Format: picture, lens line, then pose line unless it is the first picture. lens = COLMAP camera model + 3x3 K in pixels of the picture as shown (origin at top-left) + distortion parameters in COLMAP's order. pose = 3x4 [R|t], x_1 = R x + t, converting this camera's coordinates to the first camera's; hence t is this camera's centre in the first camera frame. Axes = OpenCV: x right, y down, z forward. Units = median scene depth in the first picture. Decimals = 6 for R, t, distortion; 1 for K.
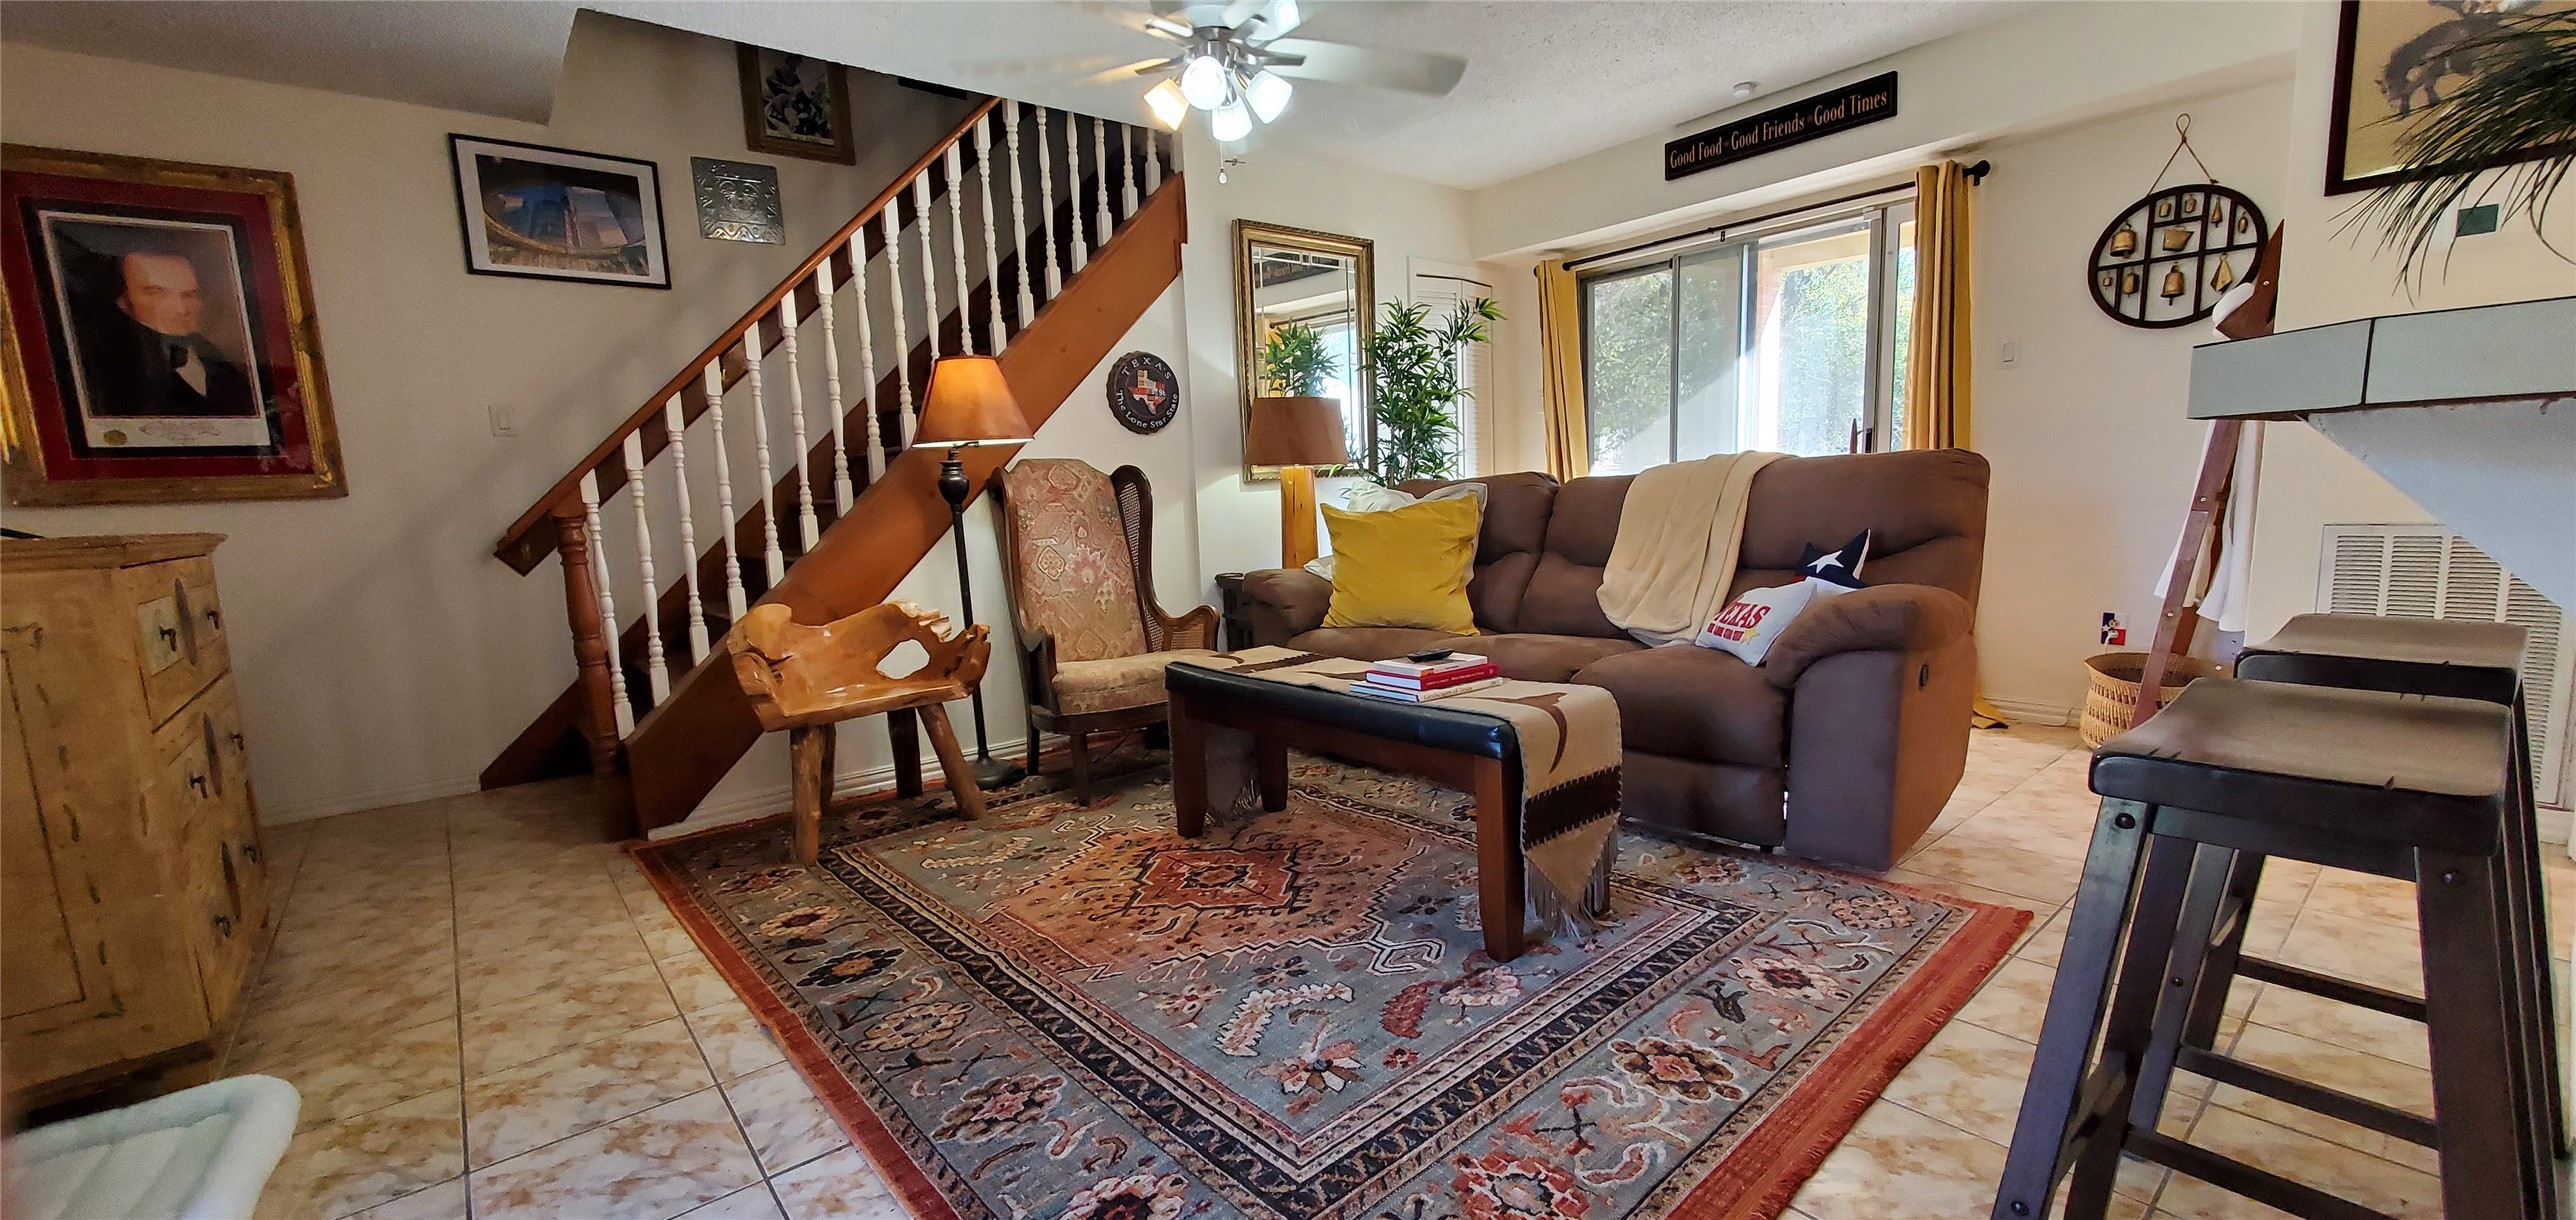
lens RADIAL K [[1034.8, 0, 1291.0], [0, 1034.8, 634.1], [0, 0, 1]] dist [0.001994, 0.000055]
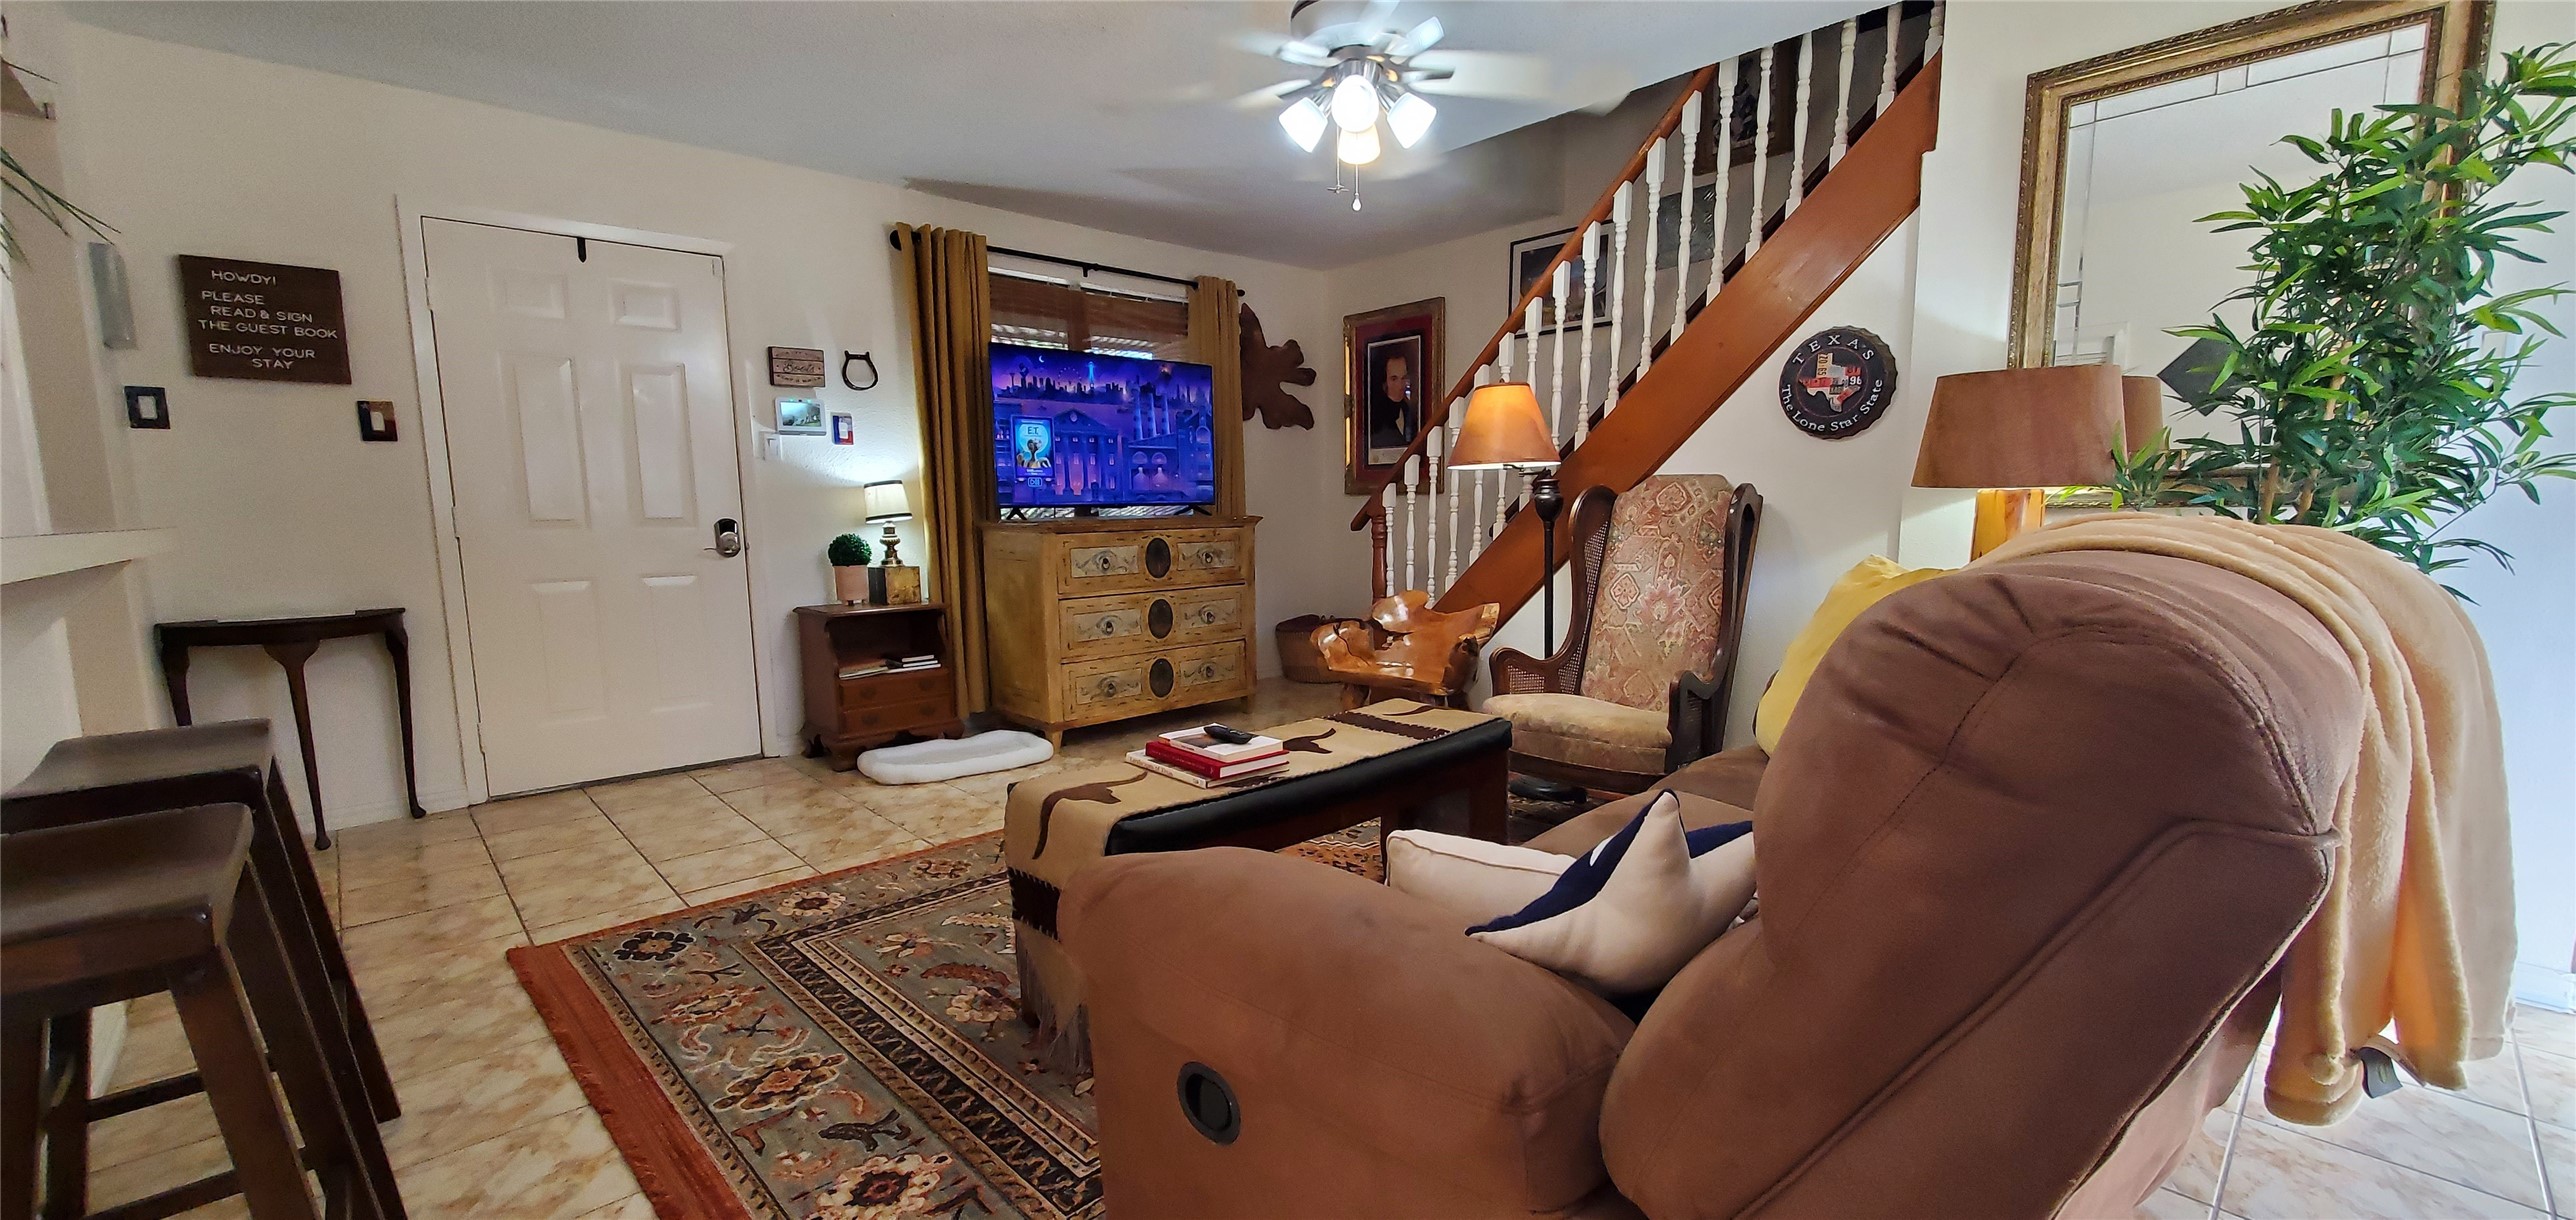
lens RADIAL K [[1034.8, 0, 1307.7], [0, 1034.8, 630.3], [0, 0, 1]] dist [0.001994, 0.000055]
pose [[0.054900, 0.166517, -0.984509, 0.635923], [-0.130033, 0.978792, 0.158299, -0.137828], [0.989989, 0.119328, 0.075389, 0.635031]]
